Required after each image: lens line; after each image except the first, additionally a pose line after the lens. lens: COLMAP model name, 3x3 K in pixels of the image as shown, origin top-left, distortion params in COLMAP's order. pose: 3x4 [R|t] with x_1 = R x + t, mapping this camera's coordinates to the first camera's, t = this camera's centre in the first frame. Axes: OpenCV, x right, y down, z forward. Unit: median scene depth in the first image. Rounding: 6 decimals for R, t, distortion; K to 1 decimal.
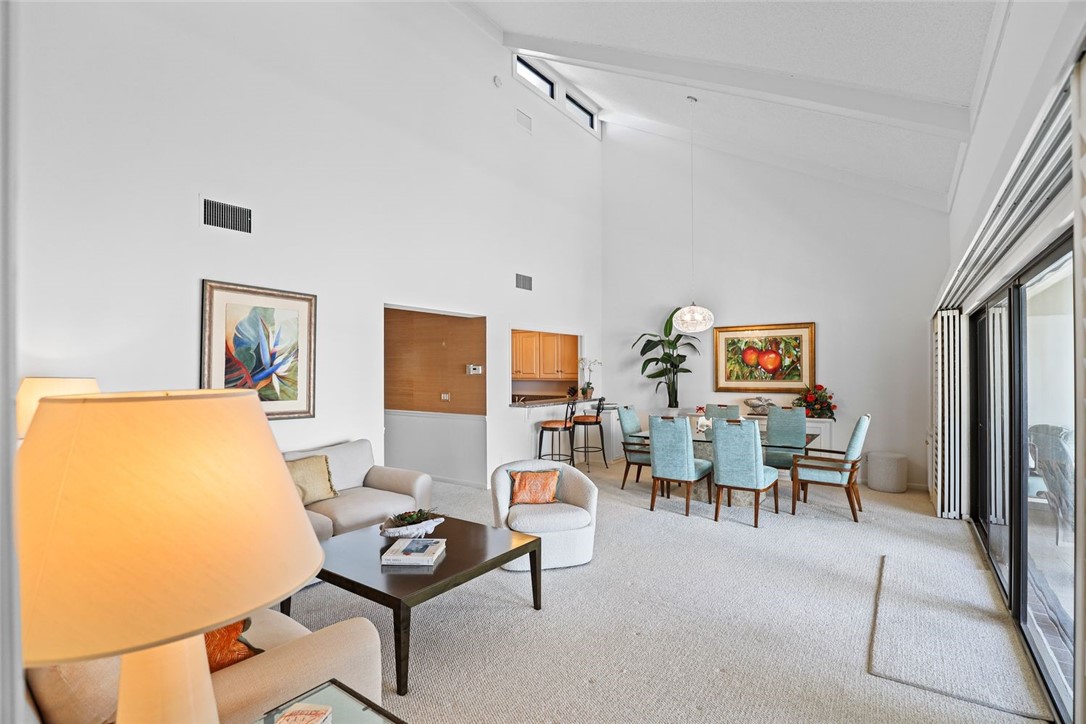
lens RADIAL K [[498.9, 0, 543.0], [0, 498.9, 362.0], [0, 0, 1]] dist [-0.032979, 0.000295]
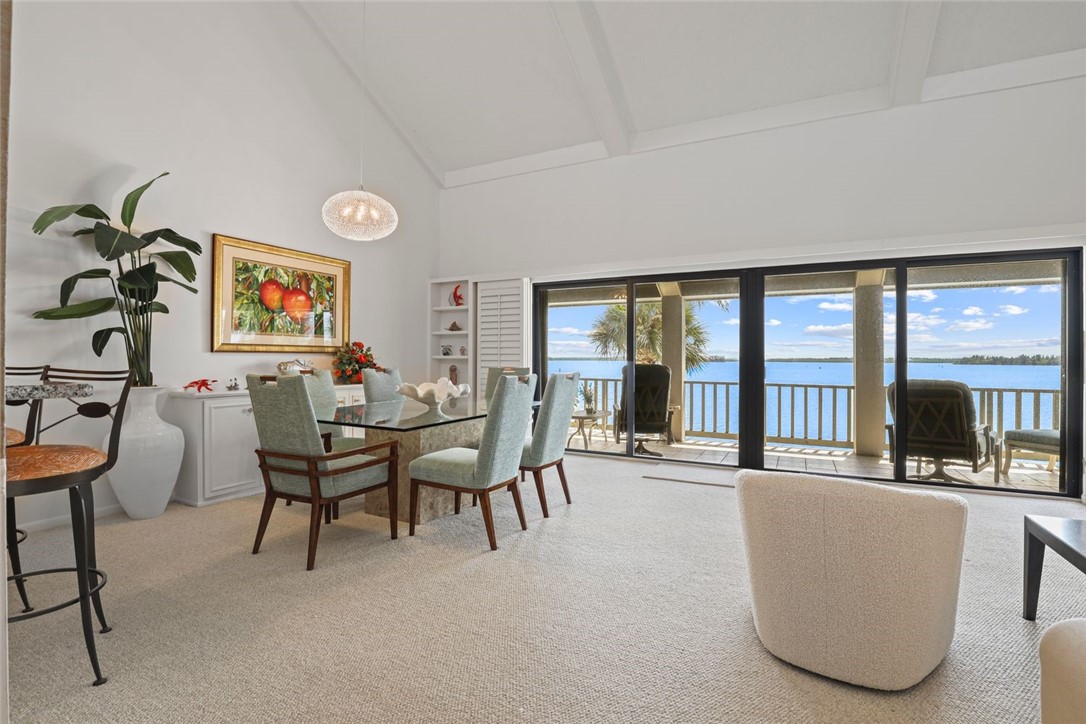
lens RADIAL K [[498.9, 0, 543.0], [0, 498.9, 362.0], [0, 0, 1]] dist [-0.032979, 0.000295]
pose [[-0.128725, -0.000213, 0.991680, -0.249907], [-0.016347, 0.999865, -0.001907, 0.070748], [-0.991546, -0.016457, -0.128711, 0.764371]]
